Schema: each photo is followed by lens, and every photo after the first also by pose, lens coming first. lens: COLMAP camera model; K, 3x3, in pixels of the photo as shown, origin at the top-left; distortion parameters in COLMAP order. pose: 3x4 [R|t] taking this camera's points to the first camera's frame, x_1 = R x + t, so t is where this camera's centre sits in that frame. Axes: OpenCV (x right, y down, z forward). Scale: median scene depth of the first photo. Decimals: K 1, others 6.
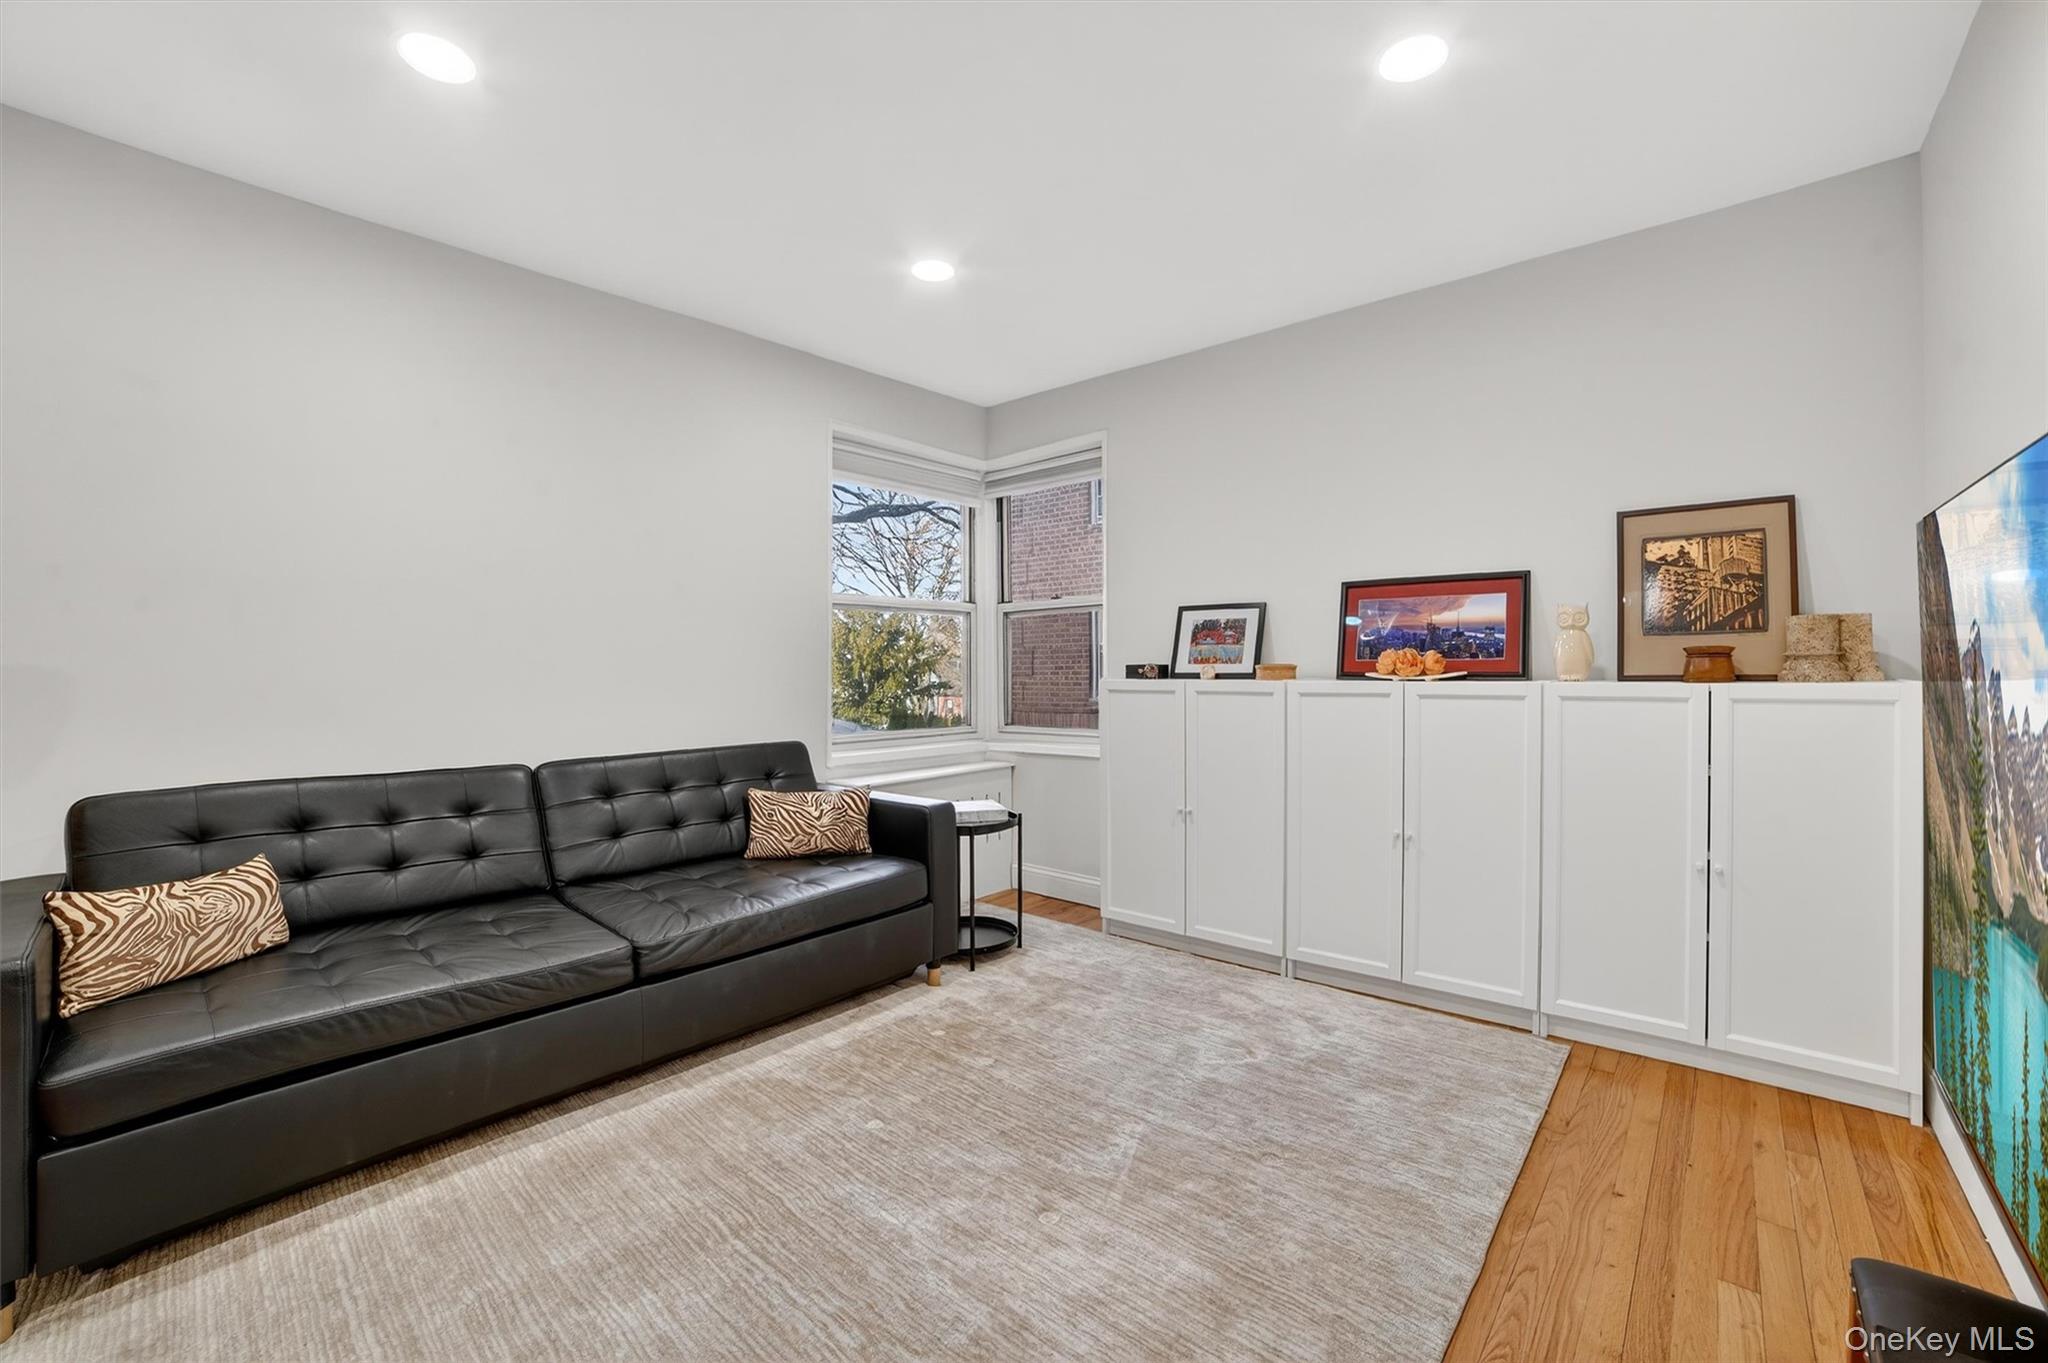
lens RADIAL K [[838.3, 0, 1025.6], [0, 838.3, 667.1], [0, 0, 1]] dist [-0.045679, 0.000259]
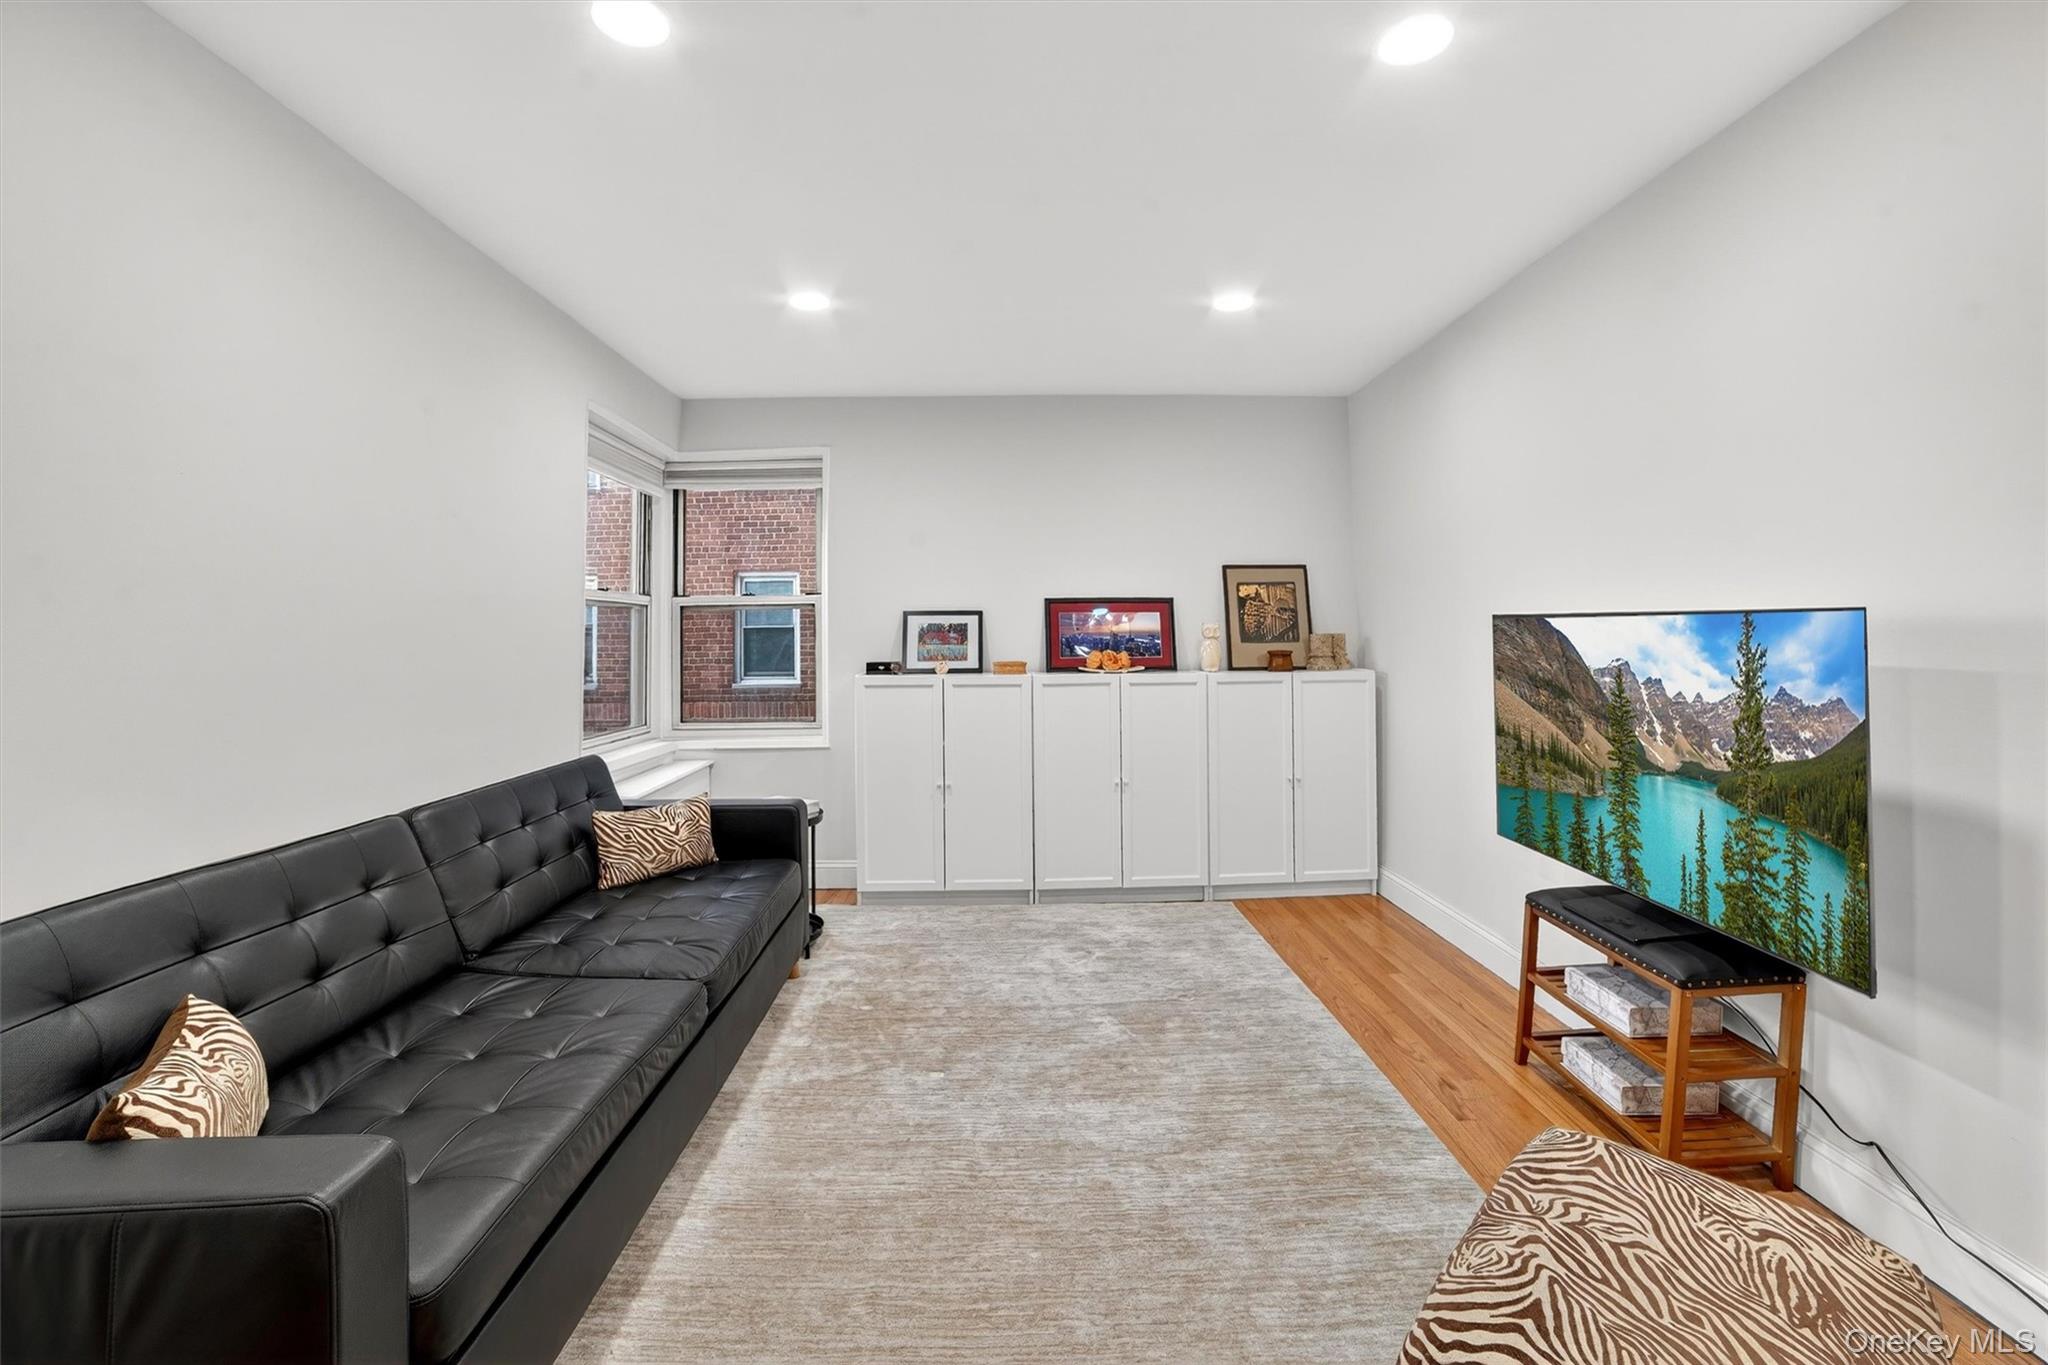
lens RADIAL K [[831.7, 0, 1024.3], [0, 831.7, 647.4], [0, 0, 1]] dist [-0.026733, 0.000121]
pose [[0.746812, -0.001106, 0.665034, -0.580262], [0.003976, 0.999988, -0.002802, -0.023612], [-0.665023, 0.004736, 0.746808, 0.044221]]
